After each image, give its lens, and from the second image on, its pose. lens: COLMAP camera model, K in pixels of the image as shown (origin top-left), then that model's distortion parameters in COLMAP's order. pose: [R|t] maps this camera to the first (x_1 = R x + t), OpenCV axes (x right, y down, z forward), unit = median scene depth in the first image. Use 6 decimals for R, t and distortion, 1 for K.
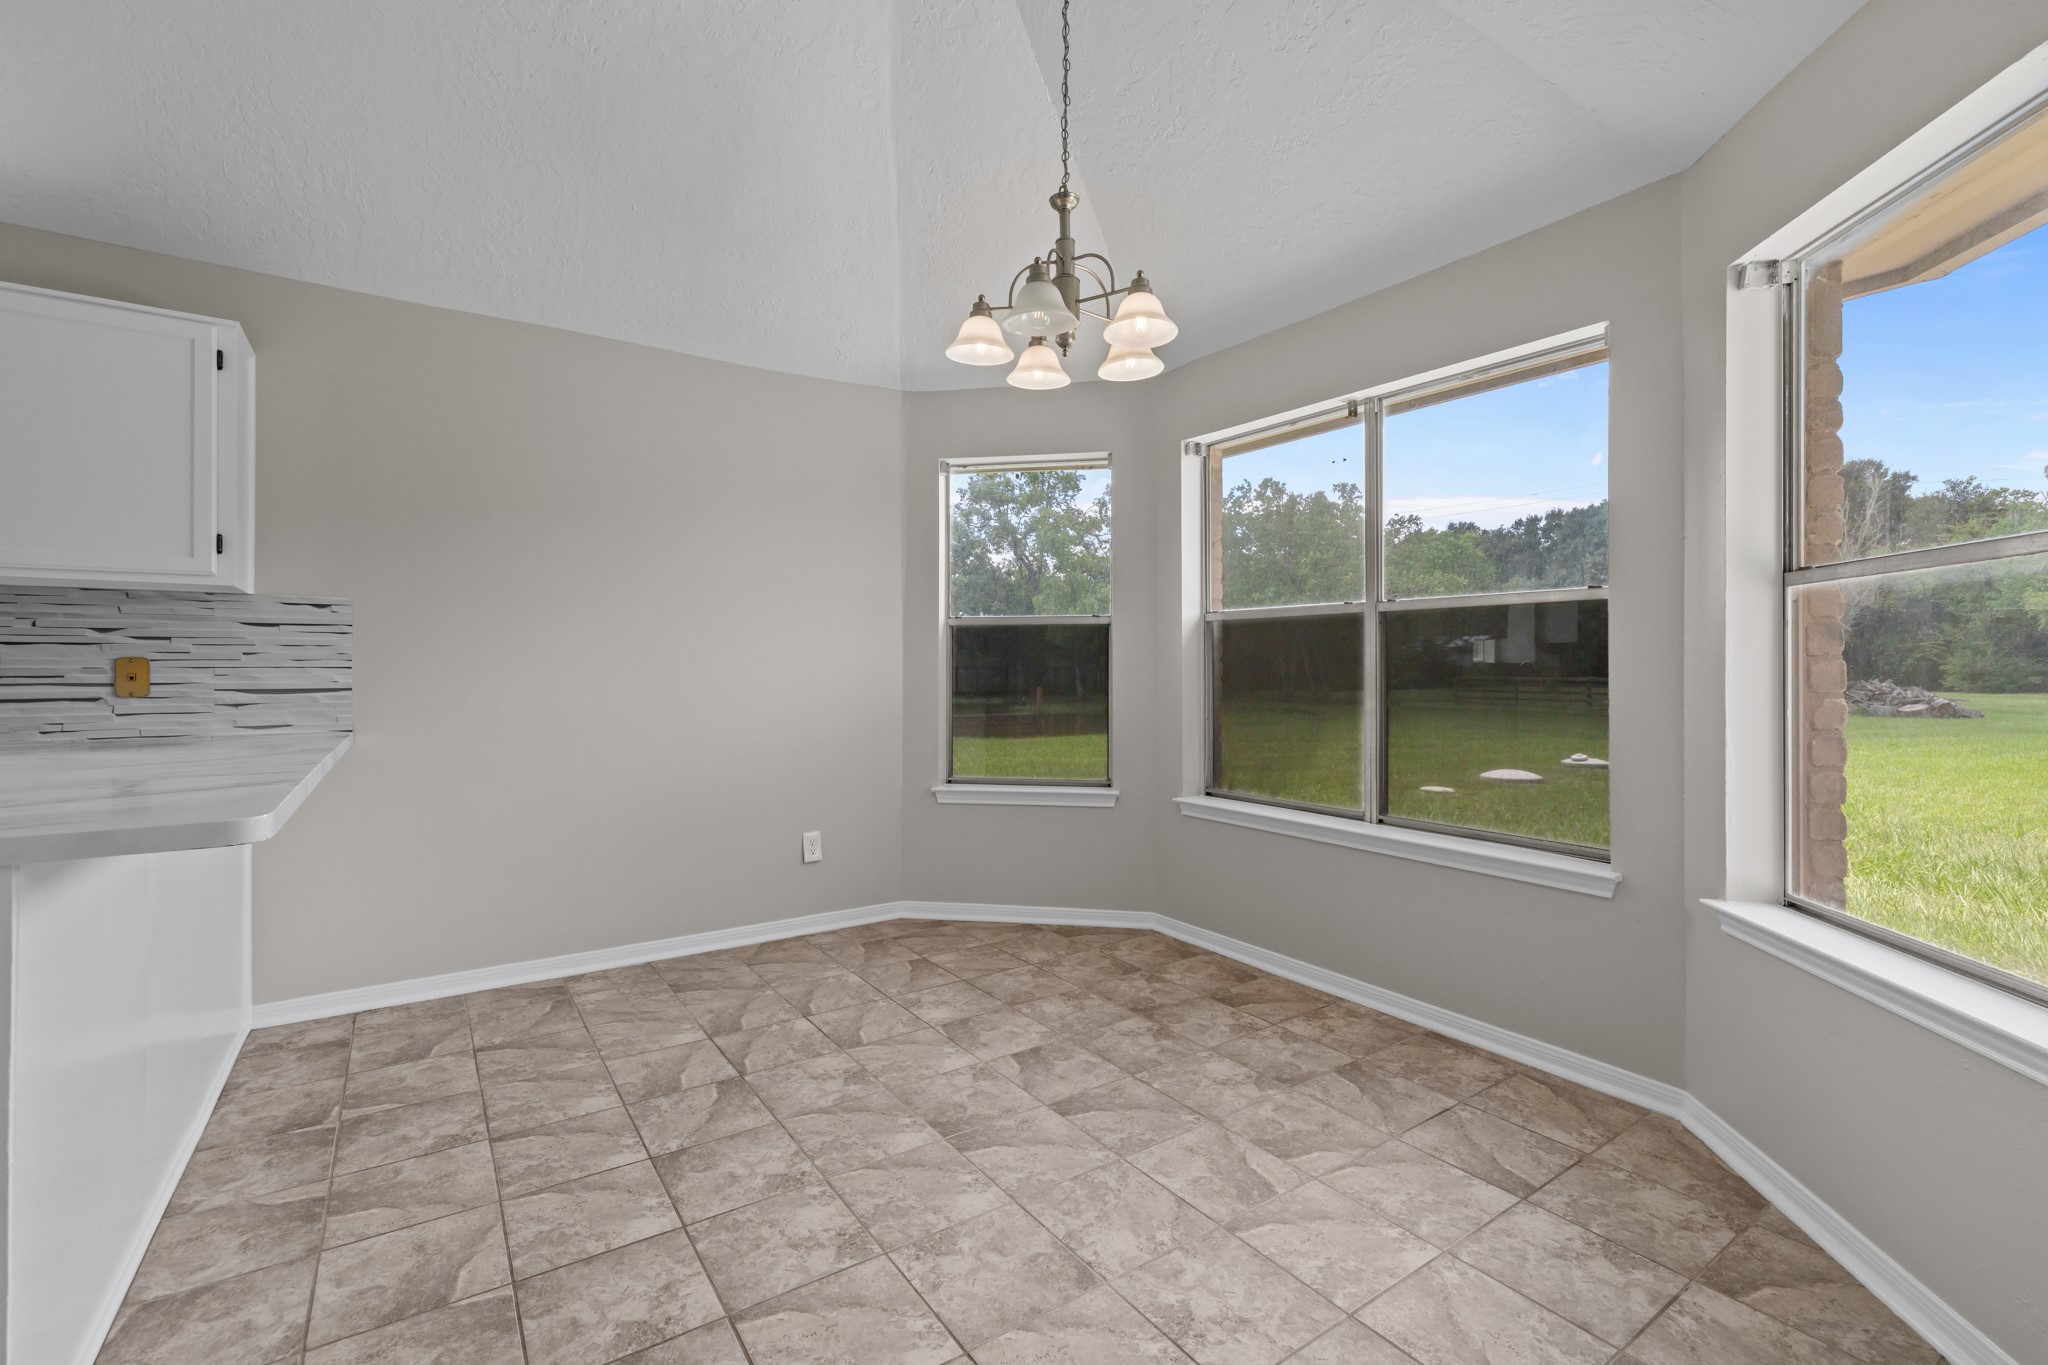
lens RADIAL K [[892.8, 0, 1007.6], [0, 892.8, 663.9], [0, 0, 1]] dist [-0.001771, 0.000972]
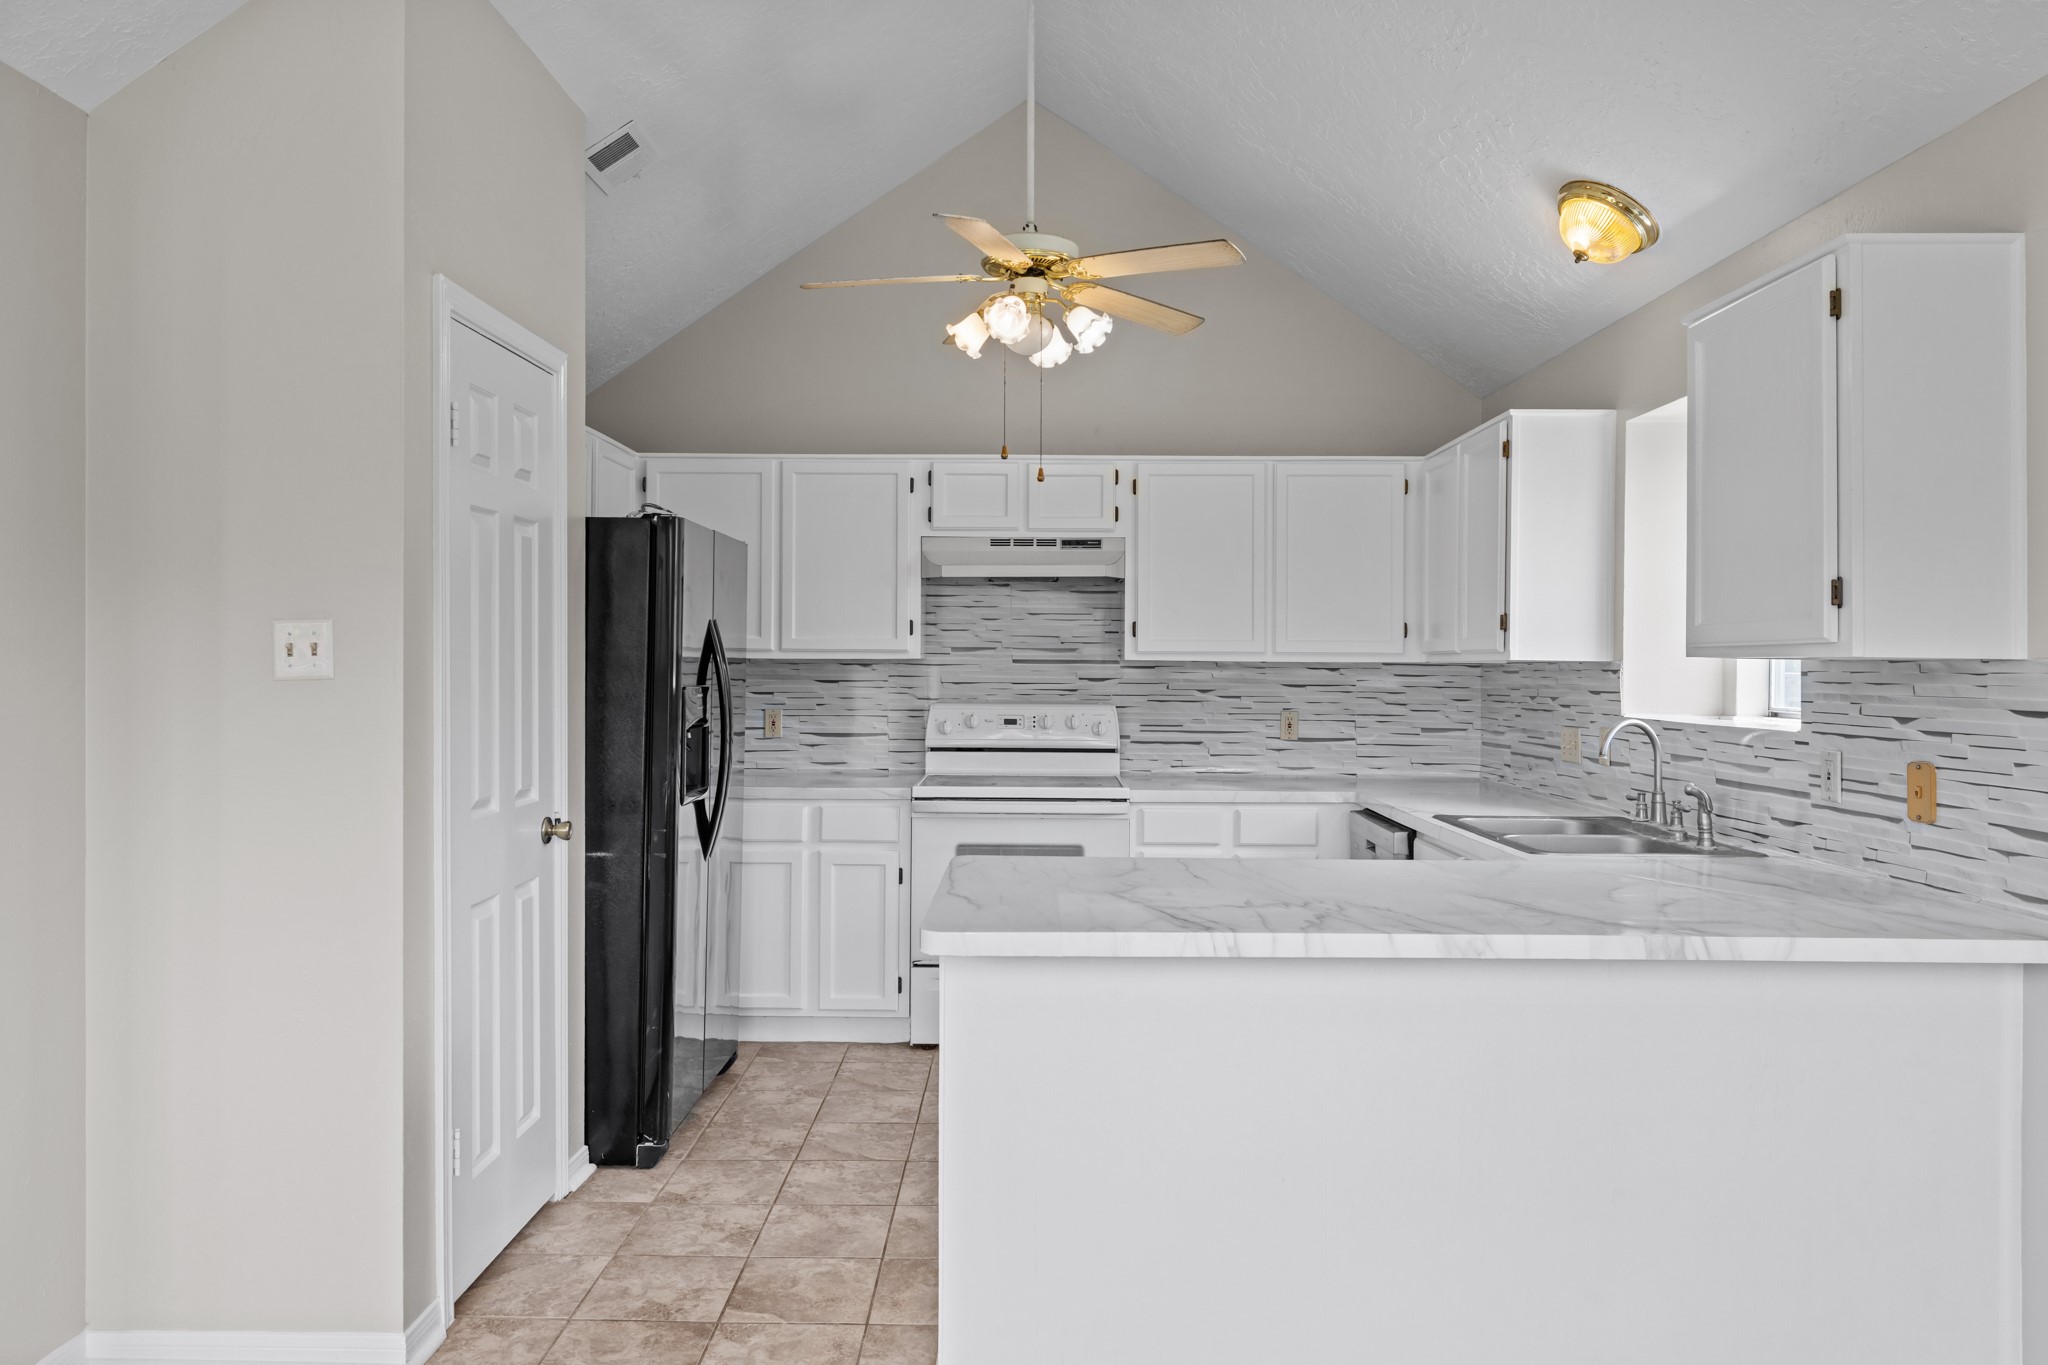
lens RADIAL K [[1368.0, 0, 1018.0], [0, 1368.0, 639.7], [0, 0, 1]] dist [0.005699, -0.004656]
pose [[-0.560499, -0.017683, -0.827967, 0.231878], [-0.003016, 0.999809, -0.019312, -0.074222], [0.828150, -0.008327, -0.560445, 0.985739]]
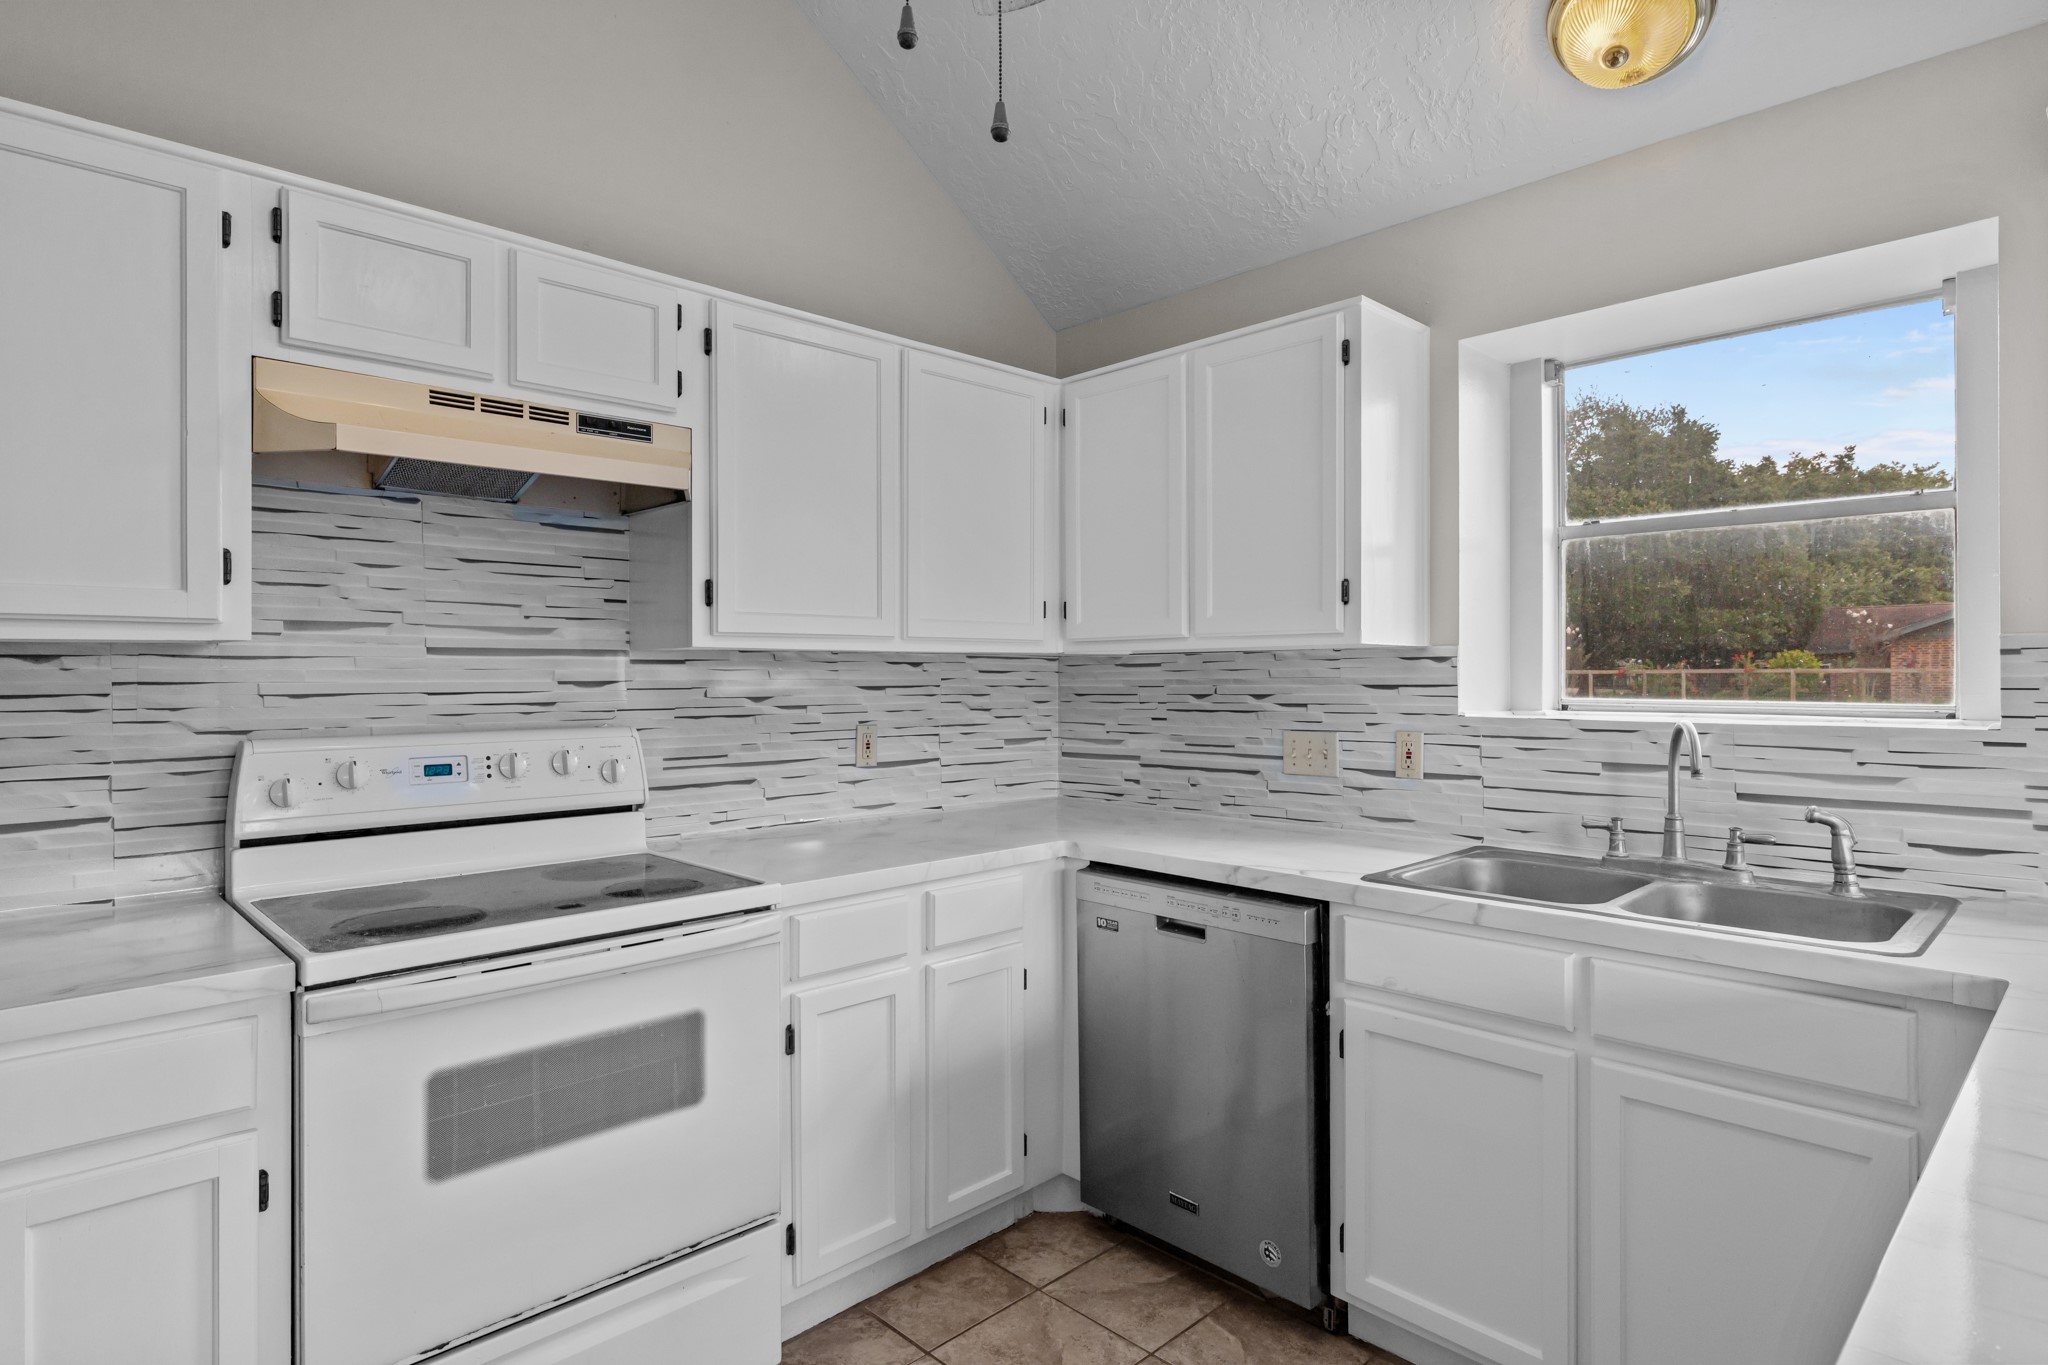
lens RADIAL K [[1092.1, 0, 1031.2], [0, 1092.1, 666.1], [0, 0, 1]] dist [0.000806, -0.002533]
pose [[0.184234, -0.005962, -0.982864, -0.524930], [0.007655, 0.999960, -0.004631, -0.062657], [0.982853, -0.006670, 0.184272, 0.162114]]
